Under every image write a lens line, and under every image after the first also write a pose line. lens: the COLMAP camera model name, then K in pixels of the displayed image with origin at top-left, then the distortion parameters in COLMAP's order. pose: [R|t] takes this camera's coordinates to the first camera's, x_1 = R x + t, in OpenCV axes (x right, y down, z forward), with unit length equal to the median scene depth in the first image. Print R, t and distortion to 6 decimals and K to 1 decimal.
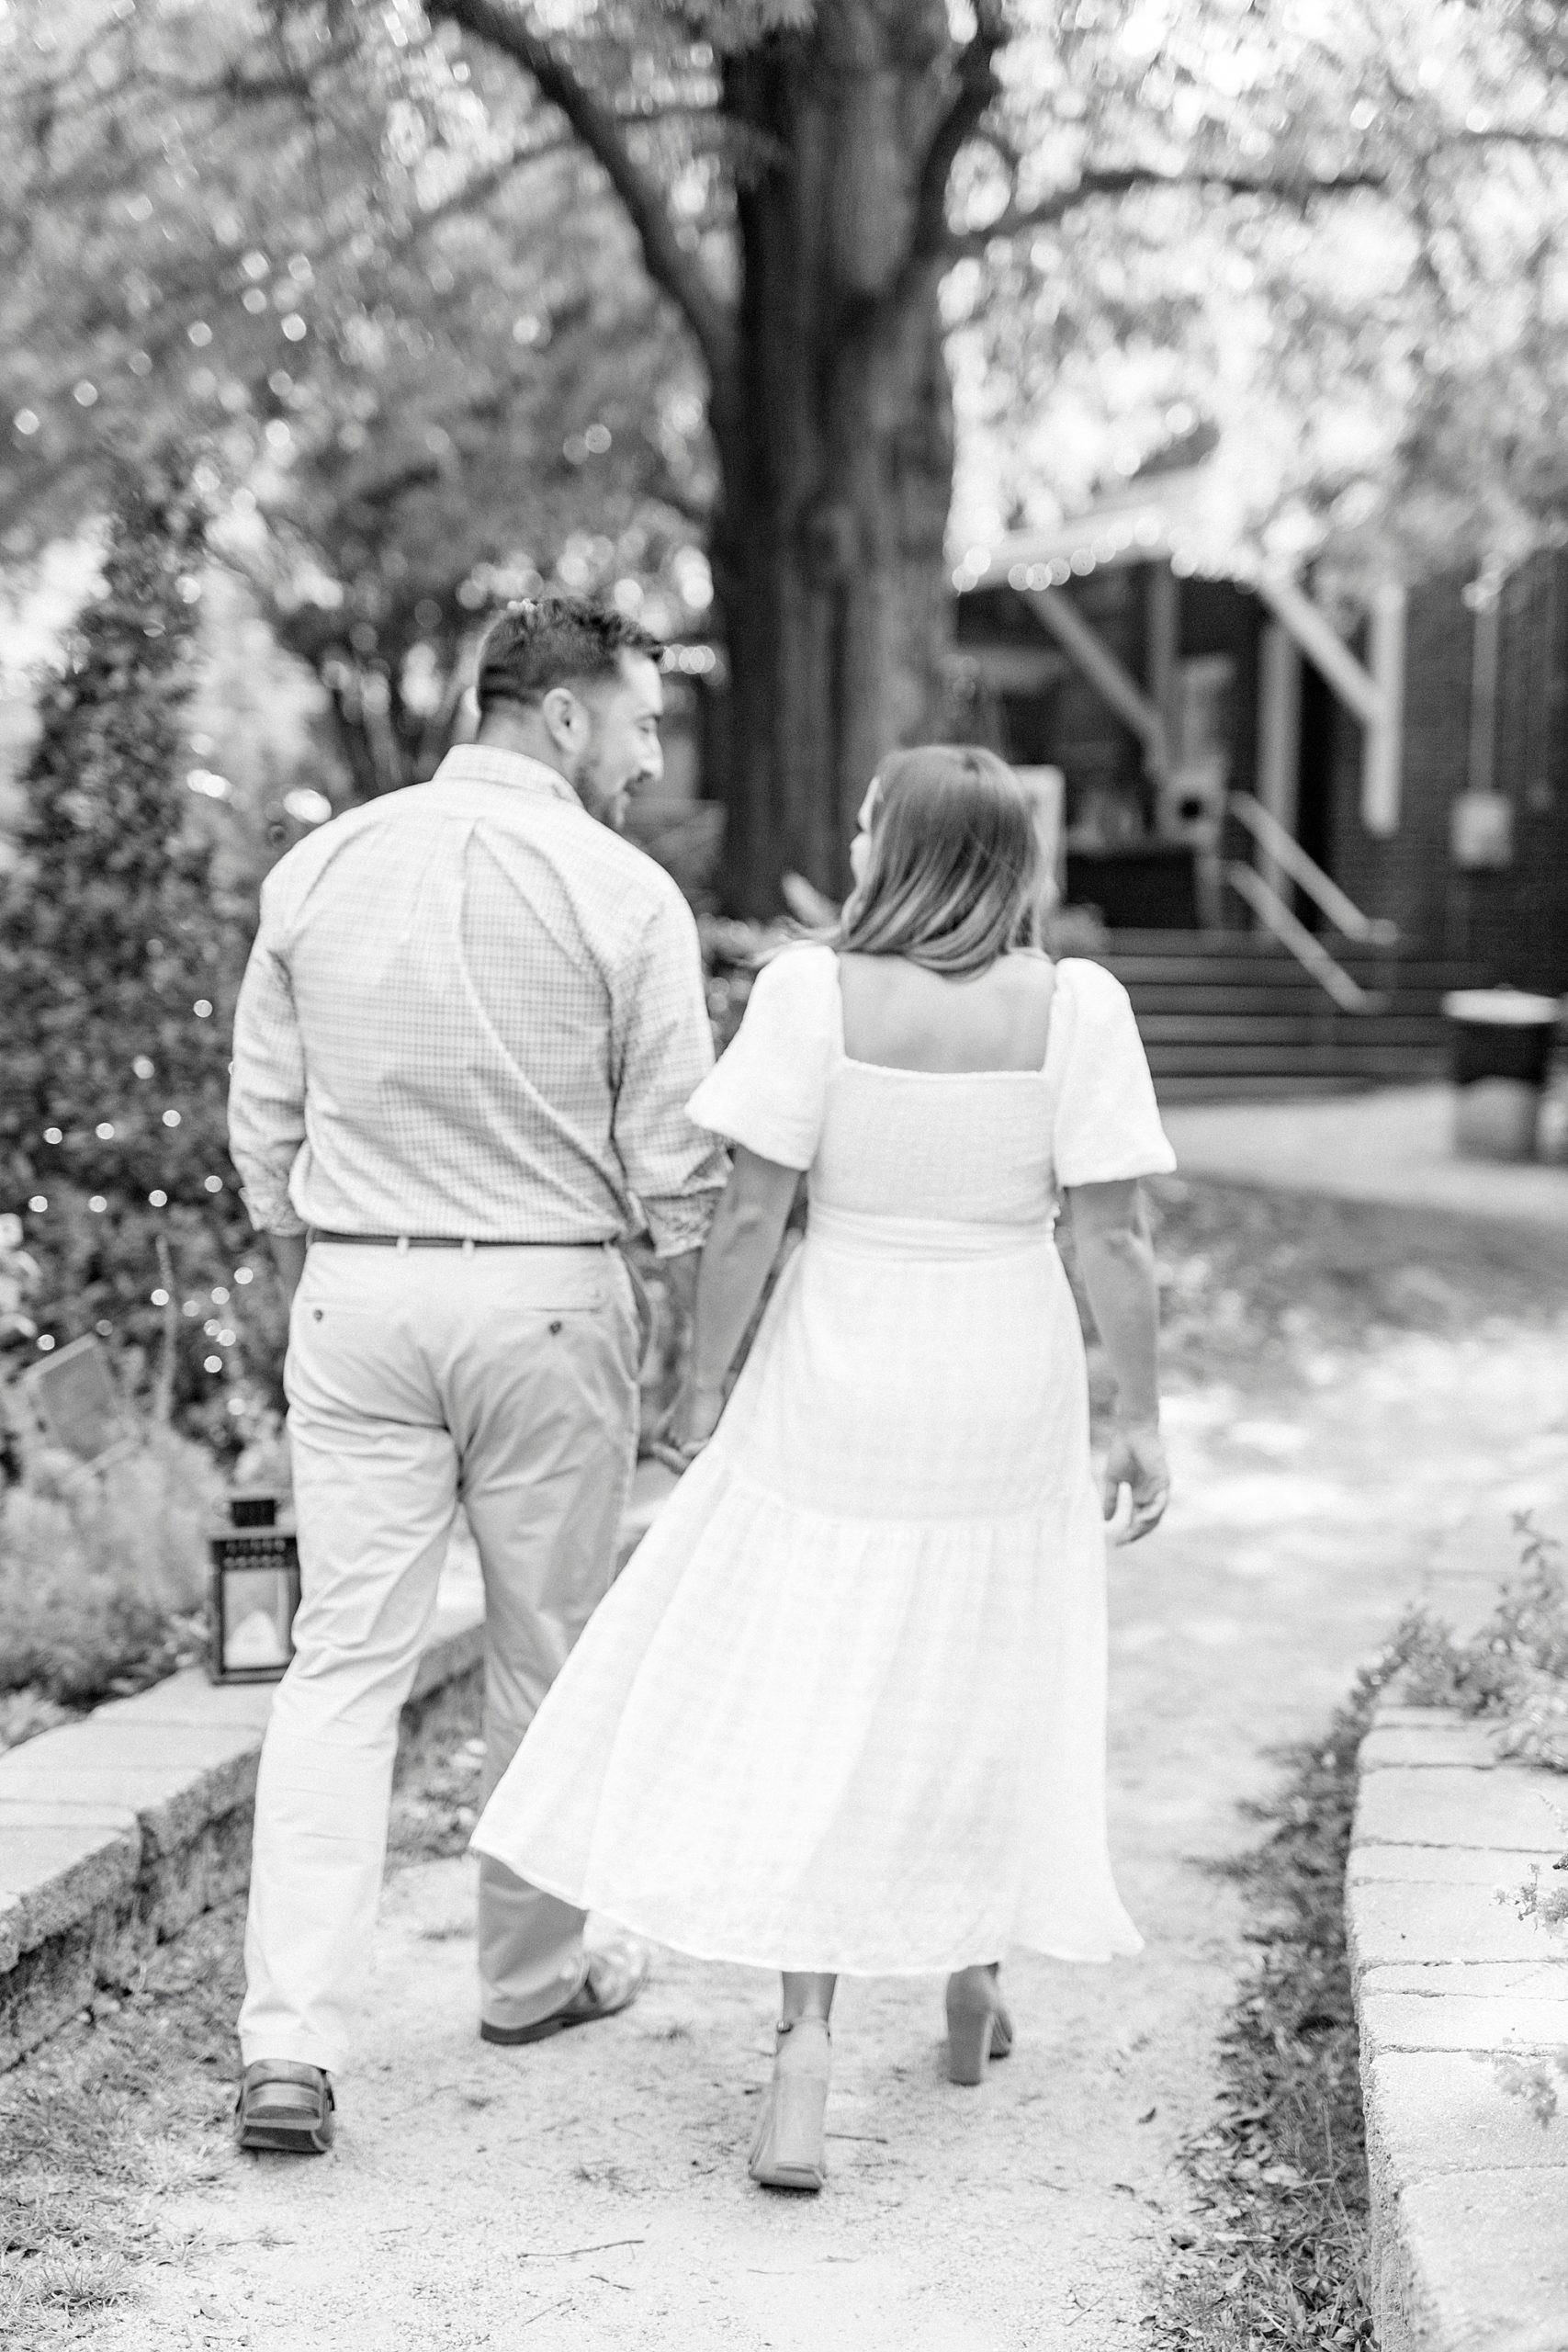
lens RADIAL K [[3452.2, 0, 784.0], [0, 3452.2, 1176.0], [0, 0, 1]] dist [-0.005797, -0.000806]
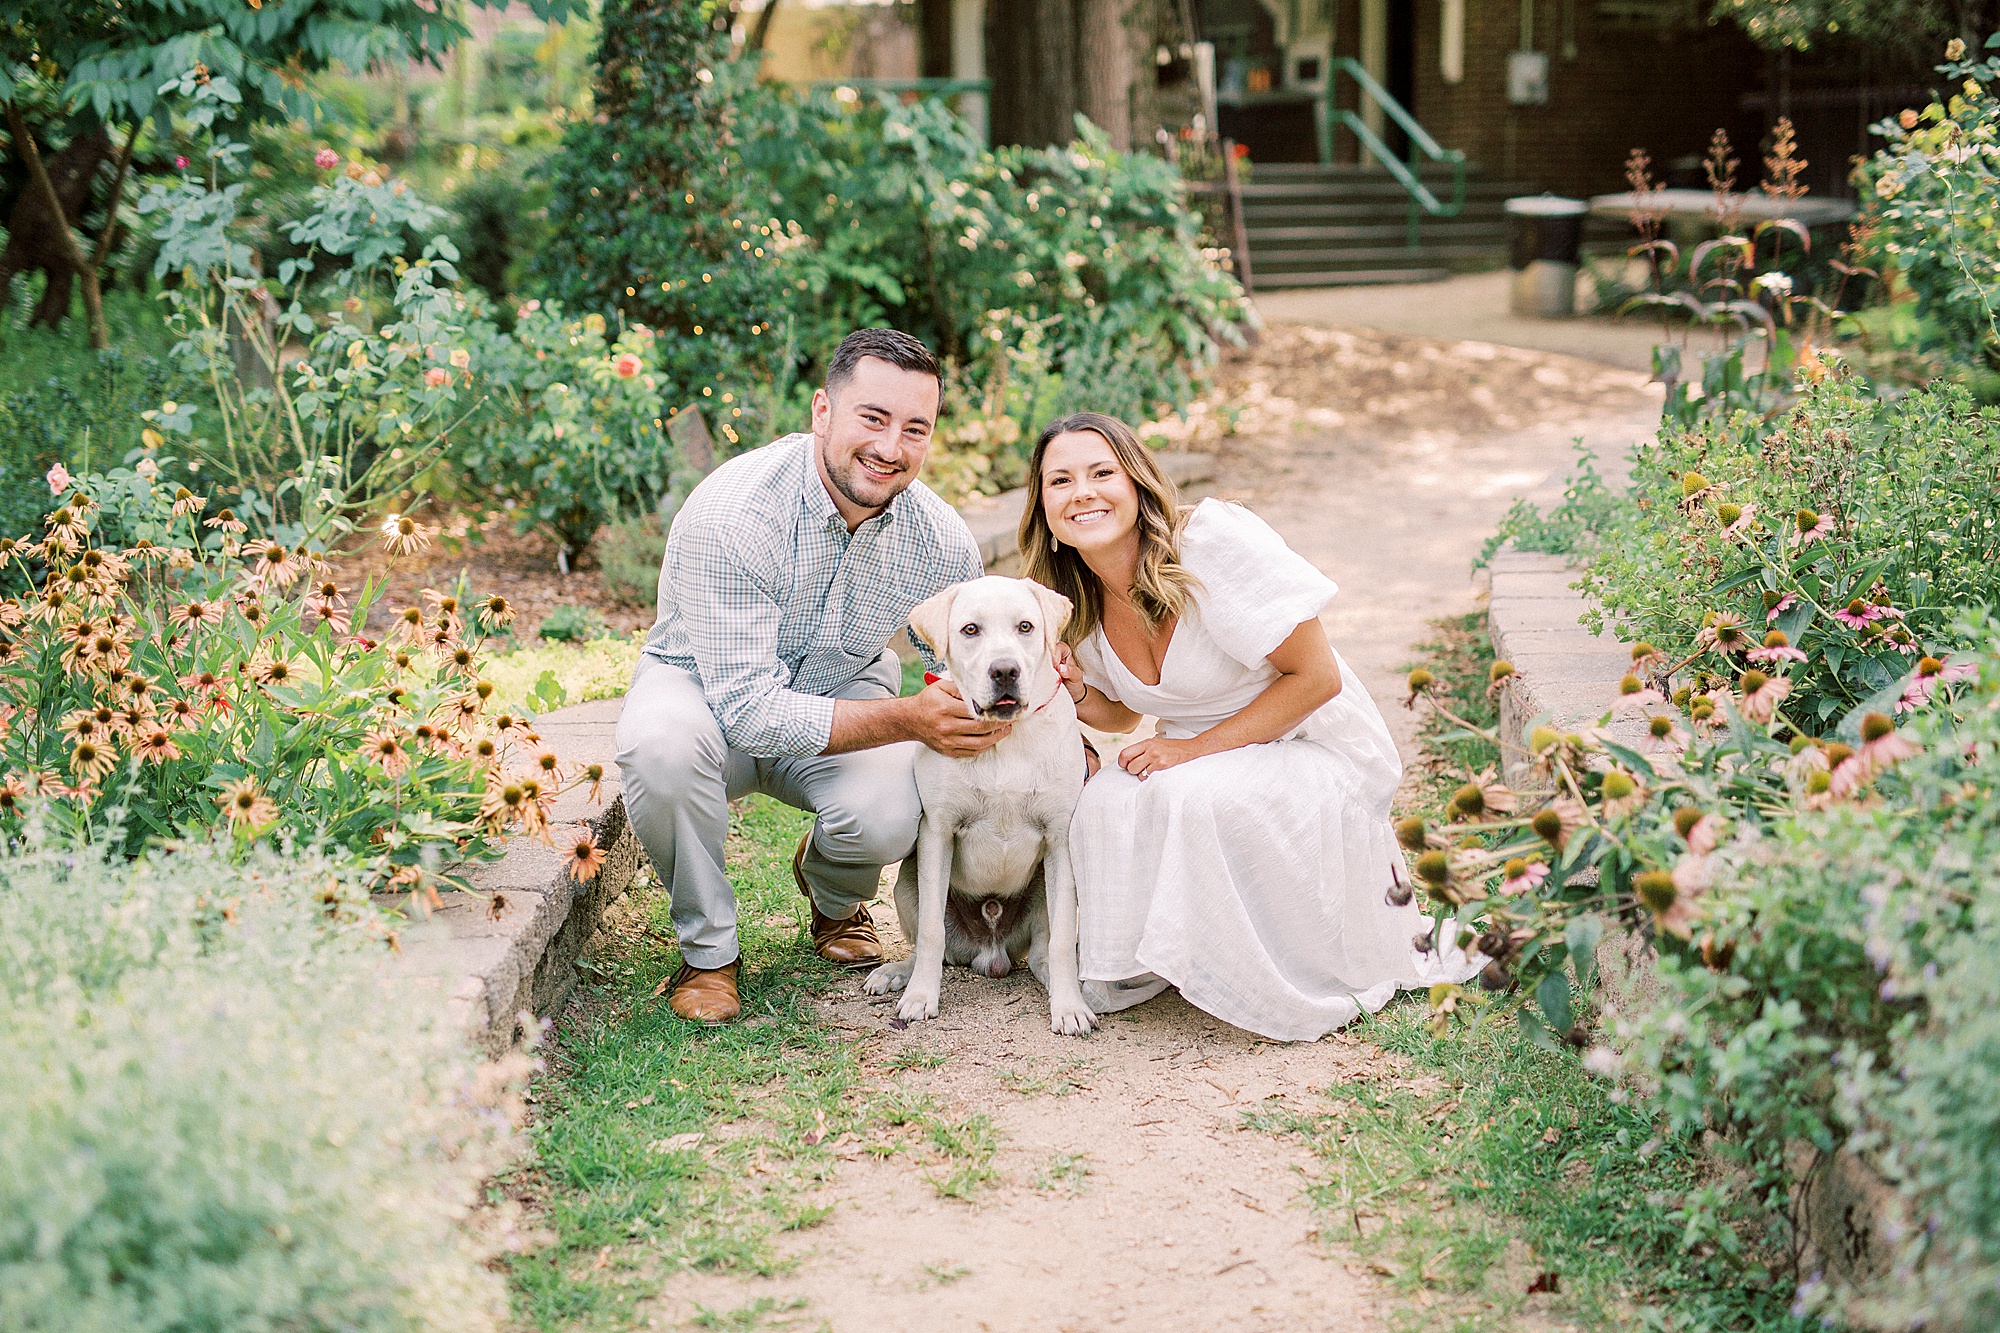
lens RADIAL K [[2779.7, 0, 1000.0], [0, 2779.7, 666.5], [0, 0, 1]] dist [-0.002751, -0.047380]
pose [[0.999353, -0.034225, 0.011041, -0.028947], [0.032961, 0.994506, 0.099355, 0.016990], [-0.014380, -0.098927, 0.994991, -0.121390]]
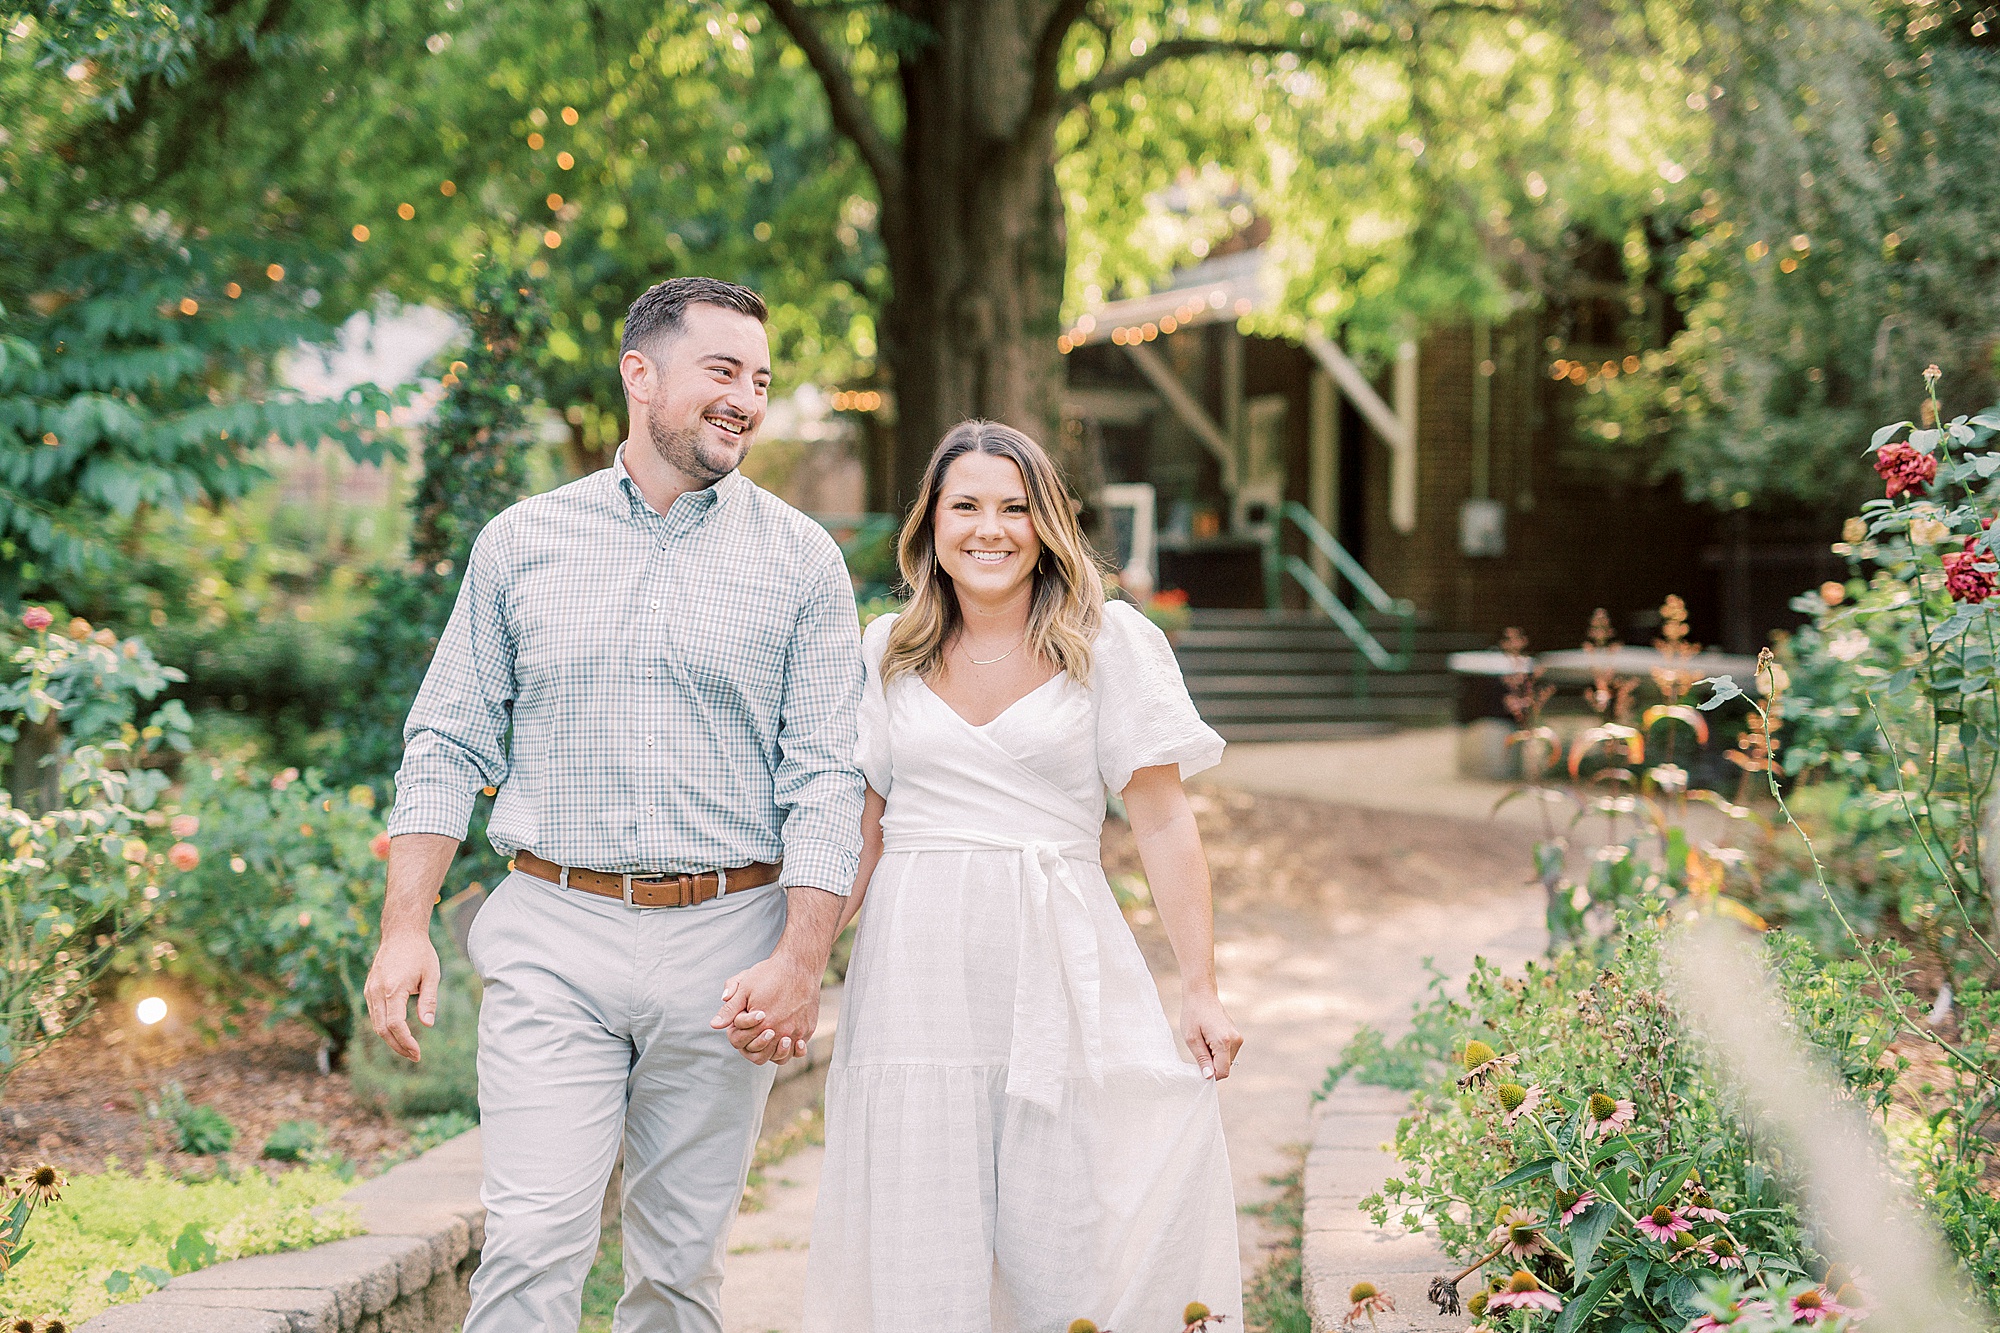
lens RADIAL K [[2888.9, 0, 1000.0], [0, 2888.9, 666.5], [0, 0, 1]] dist [-0.001013, -0.010928]
pose [[0.999673, -0.012597, 0.022266, -0.002460], [0.013784, 0.998446, -0.053996, 0.008928], [-0.021551, 0.054285, 0.998293, -0.089977]]
